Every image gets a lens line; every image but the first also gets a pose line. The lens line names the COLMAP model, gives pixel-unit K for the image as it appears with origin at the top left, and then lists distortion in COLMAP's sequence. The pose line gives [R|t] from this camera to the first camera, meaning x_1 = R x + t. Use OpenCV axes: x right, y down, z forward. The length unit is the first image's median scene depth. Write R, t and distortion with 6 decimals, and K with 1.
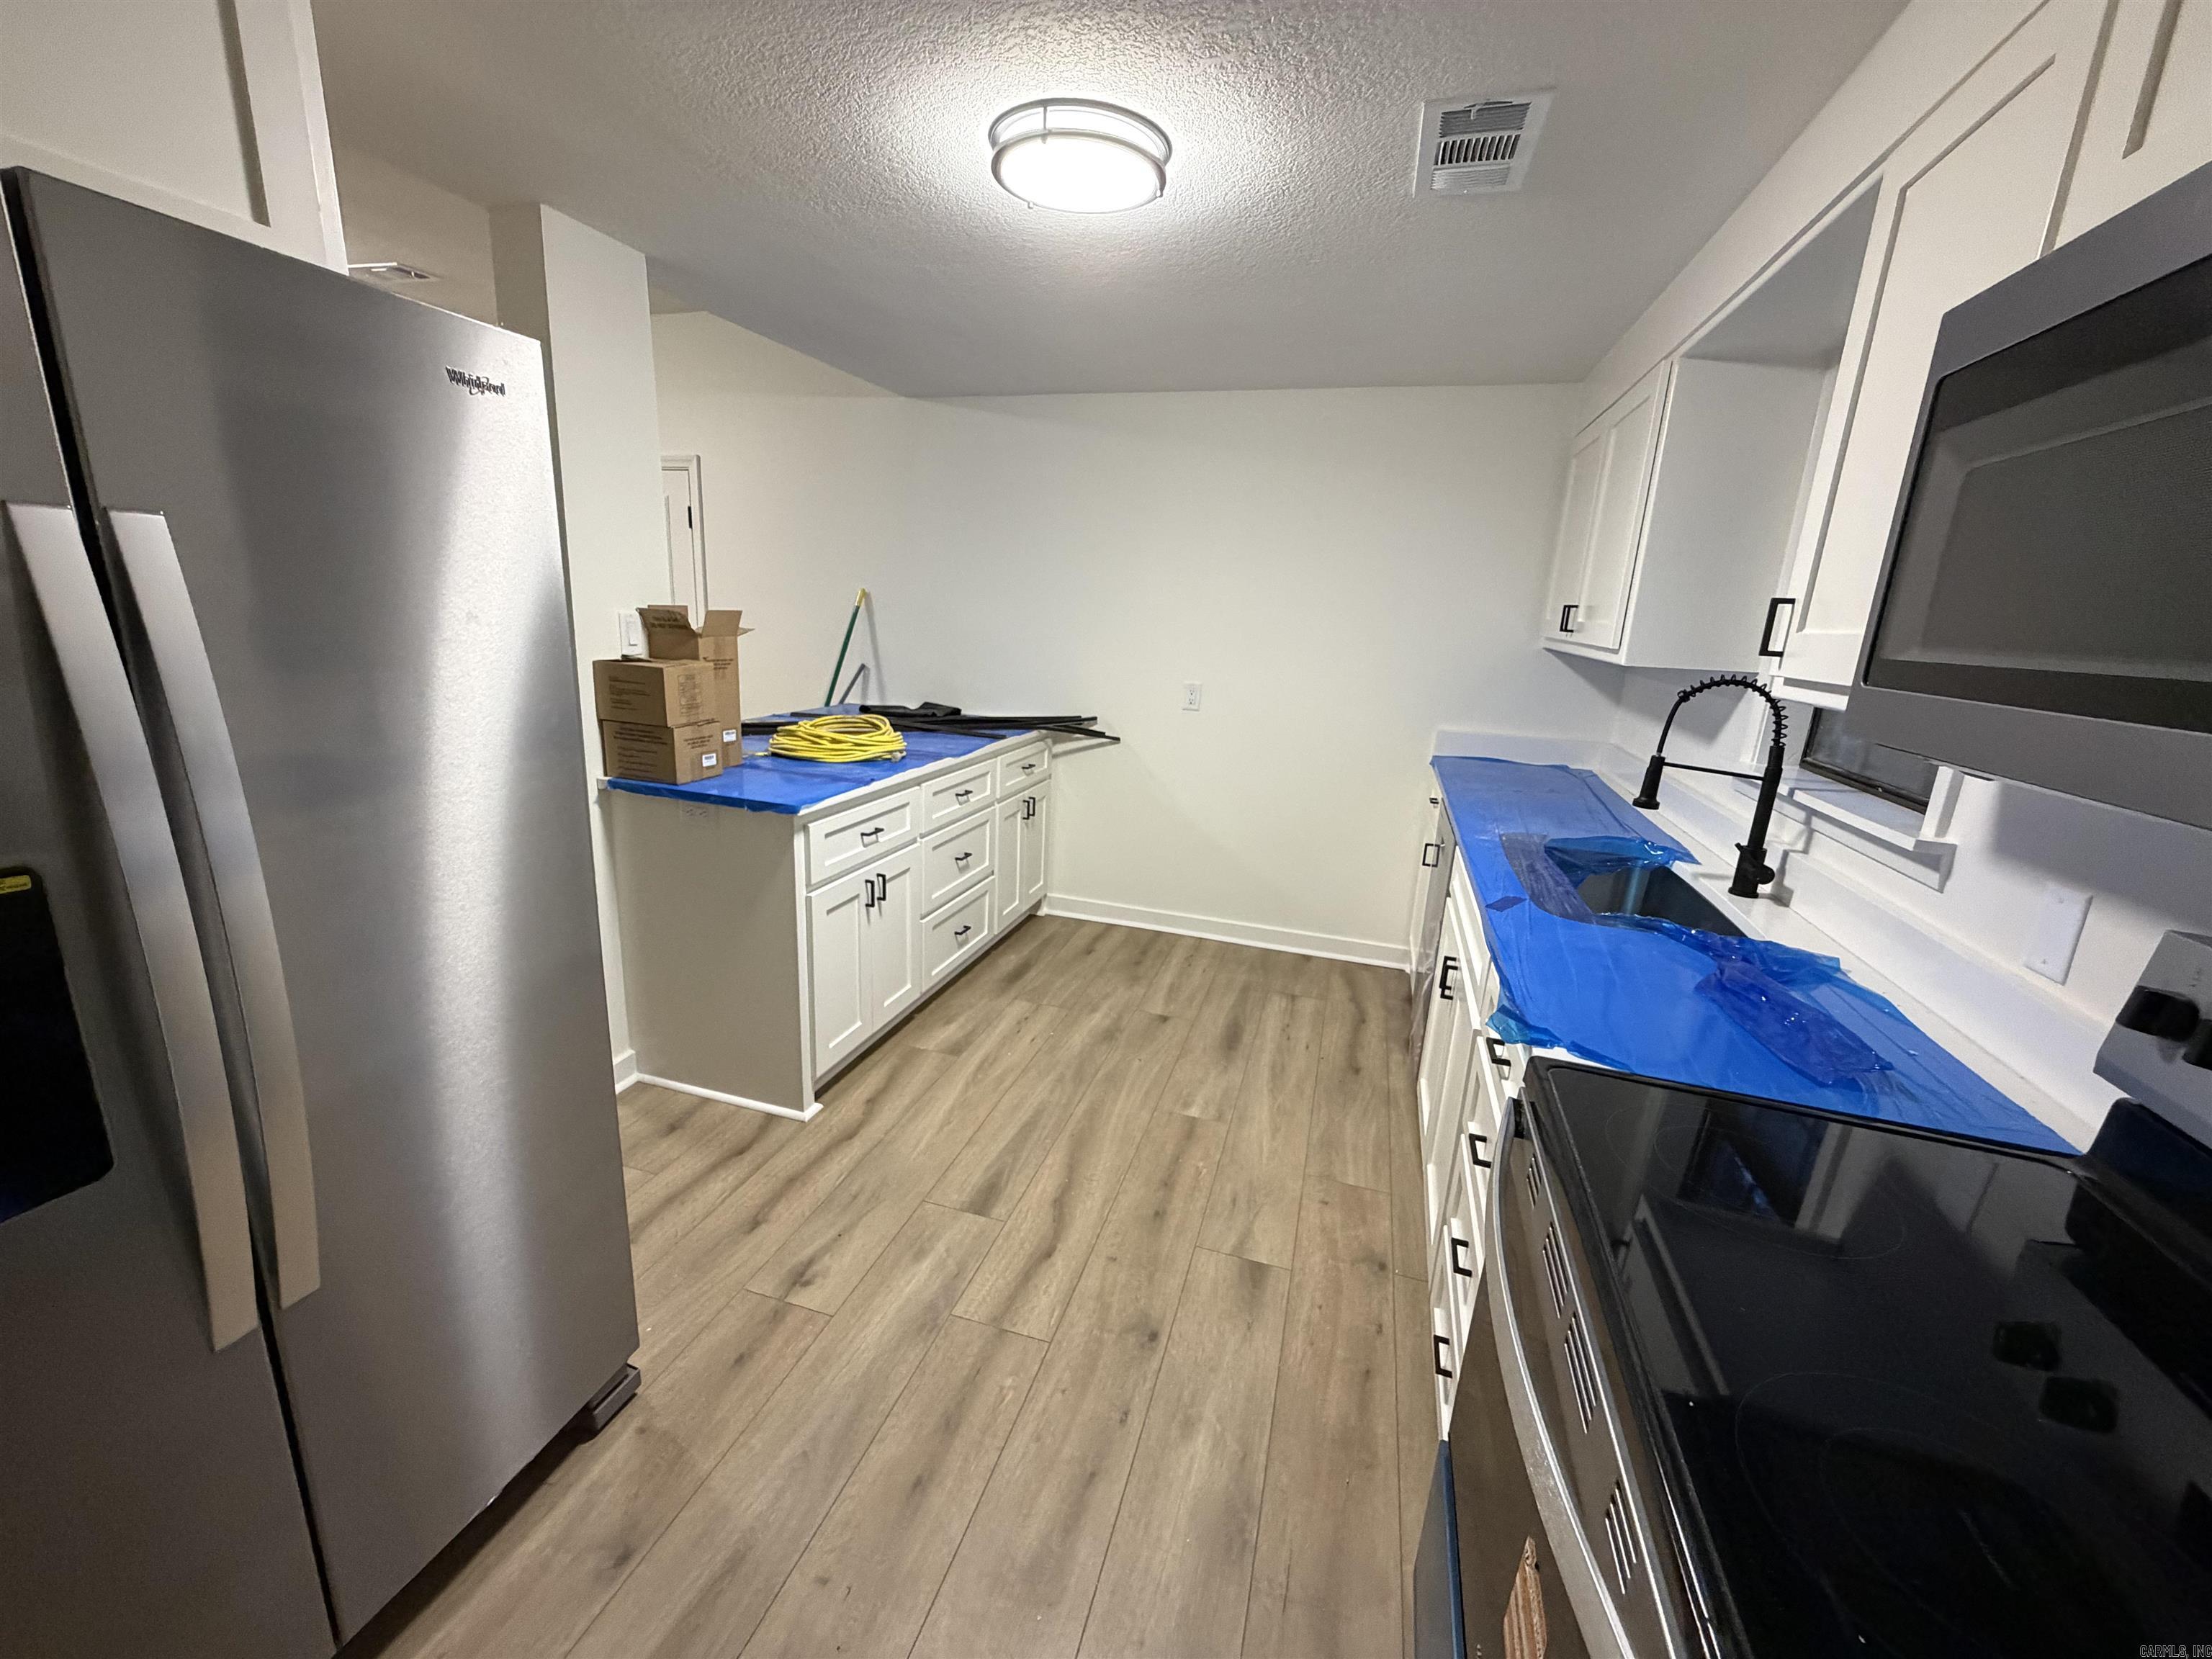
lens RADIAL K [[881.7, 0, 1101.9], [0, 881.7, 827.2], [0, 0, 1]] dist [0.000415, -0.000168]
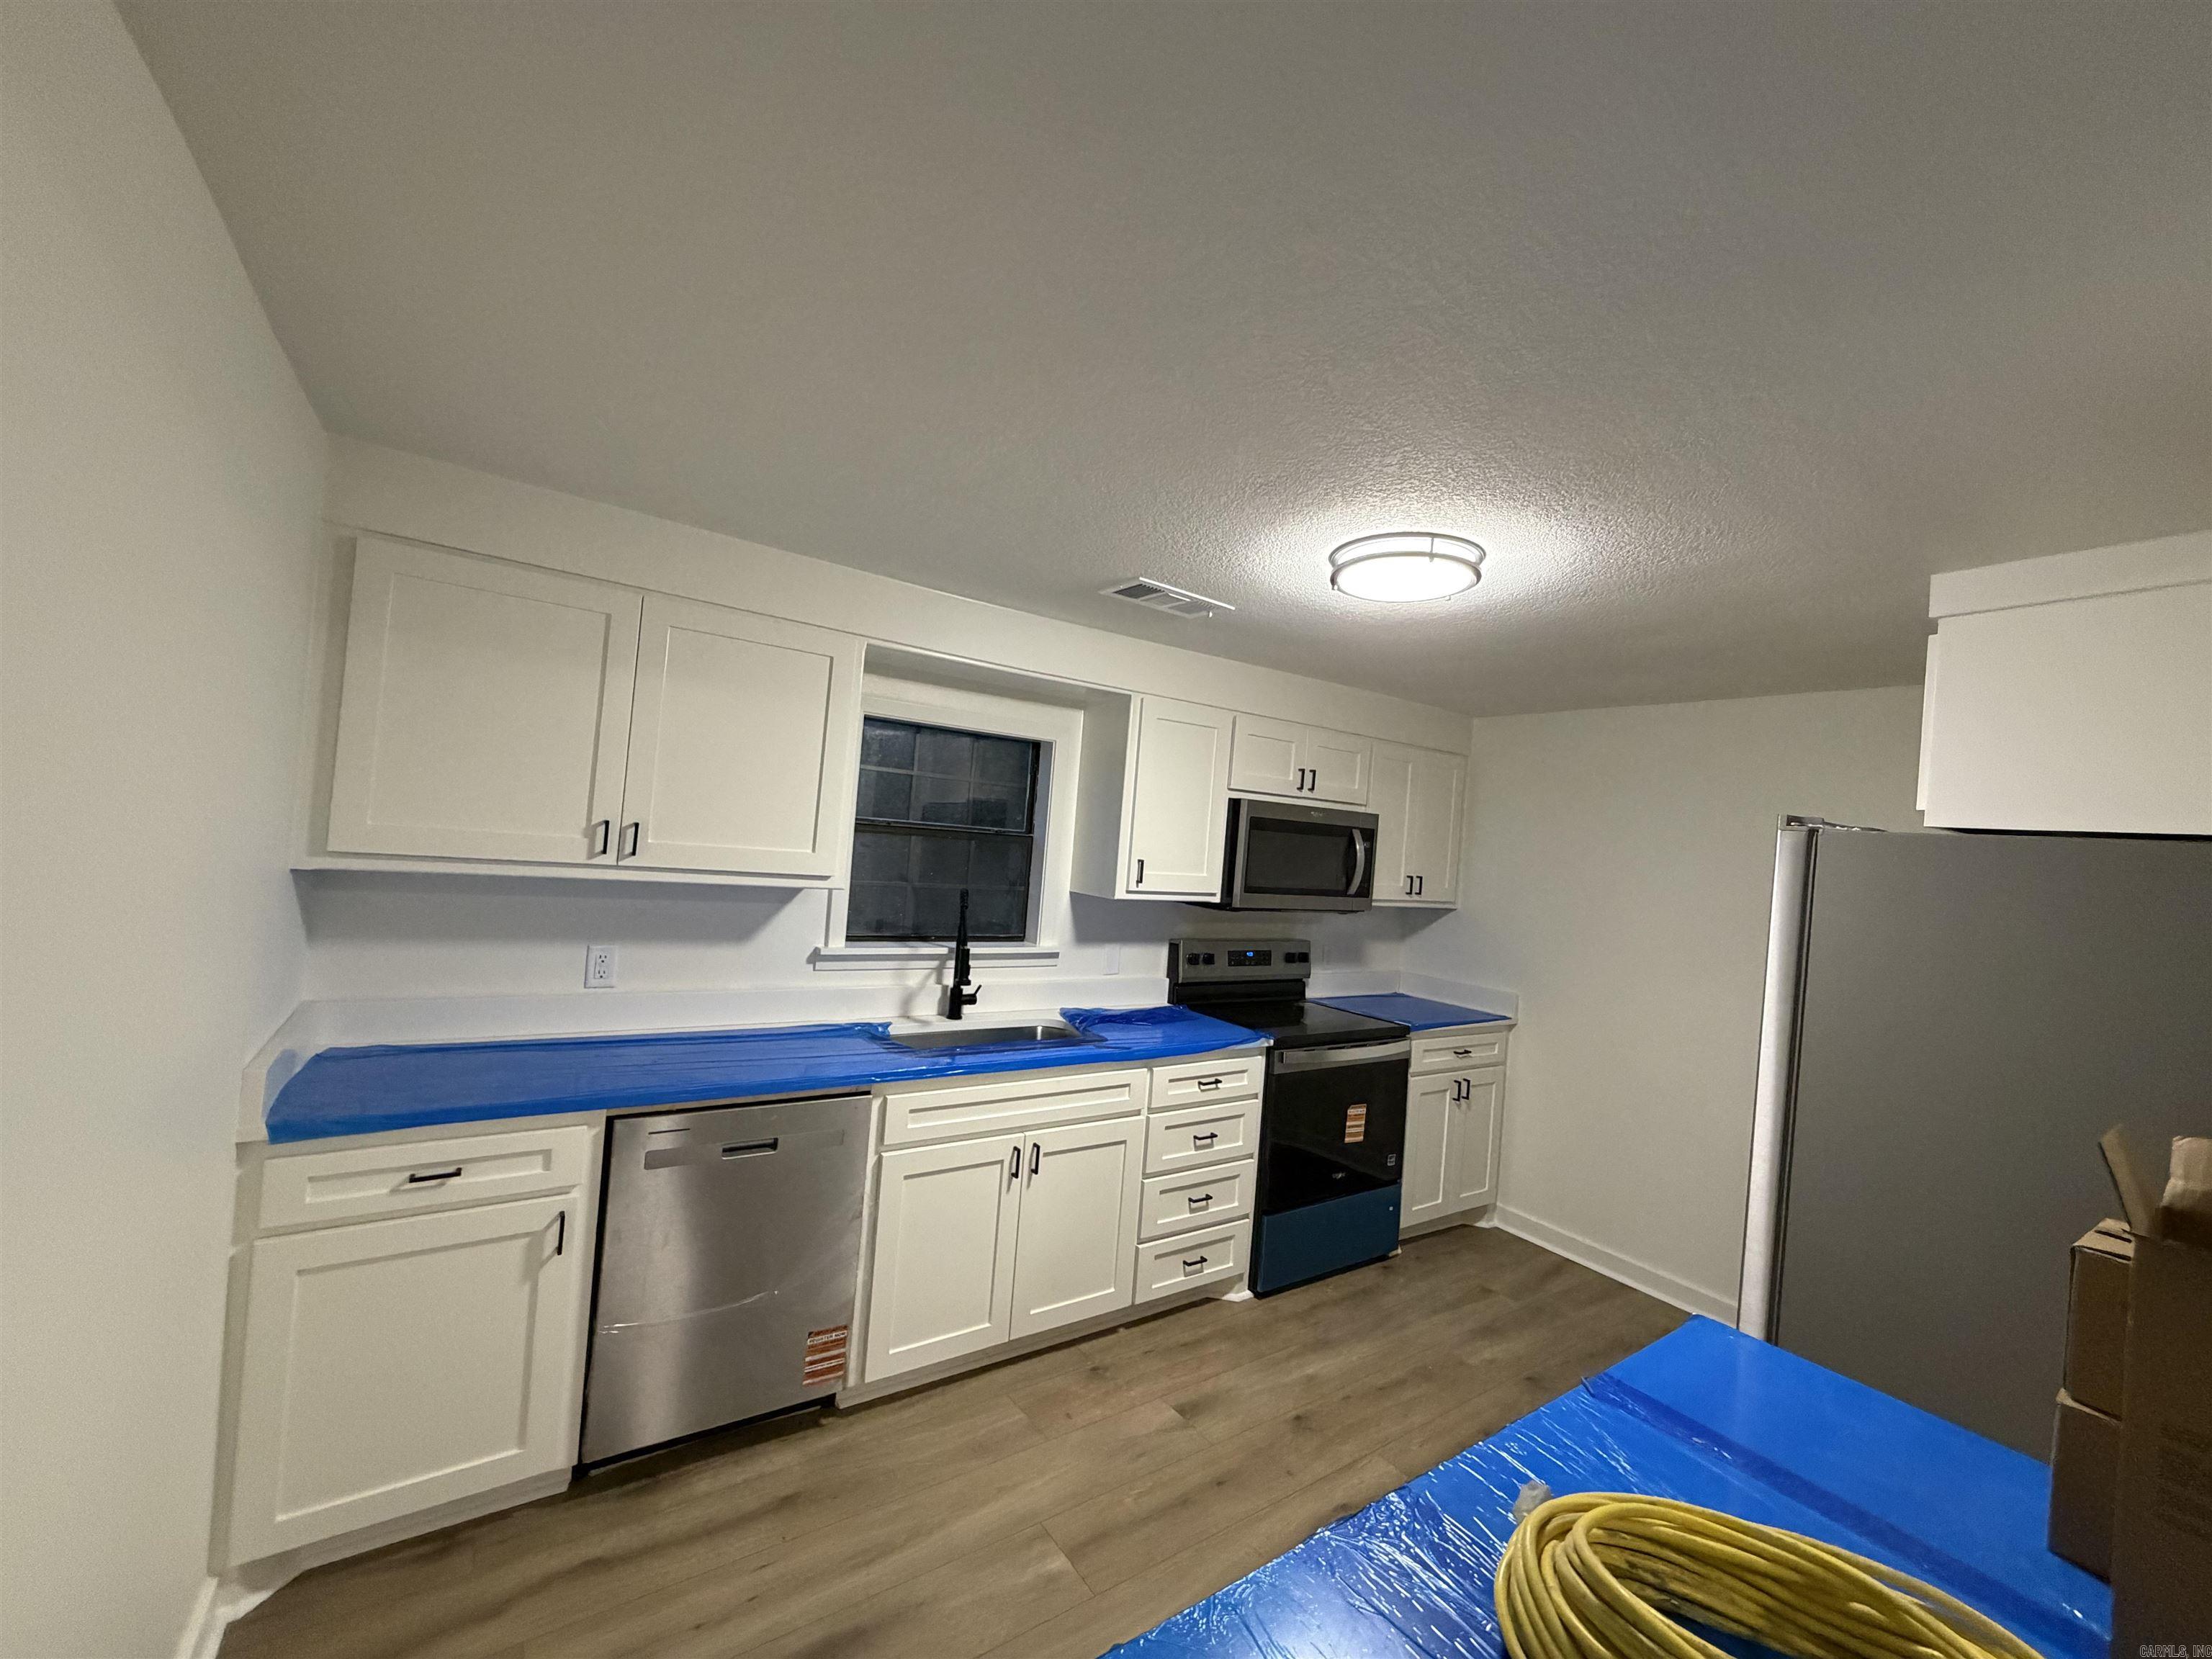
lens RADIAL K [[881.7, 0, 1094.7], [0, 881.7, 827.1], [0, 0, 1]] dist [0.000415, -0.000168]
pose [[-0.776589, -0.109158, 0.620479, -0.351322], [0.035397, 0.975760, 0.215963, -0.491434], [-0.629013, 0.189677, -0.753900, 1.623703]]
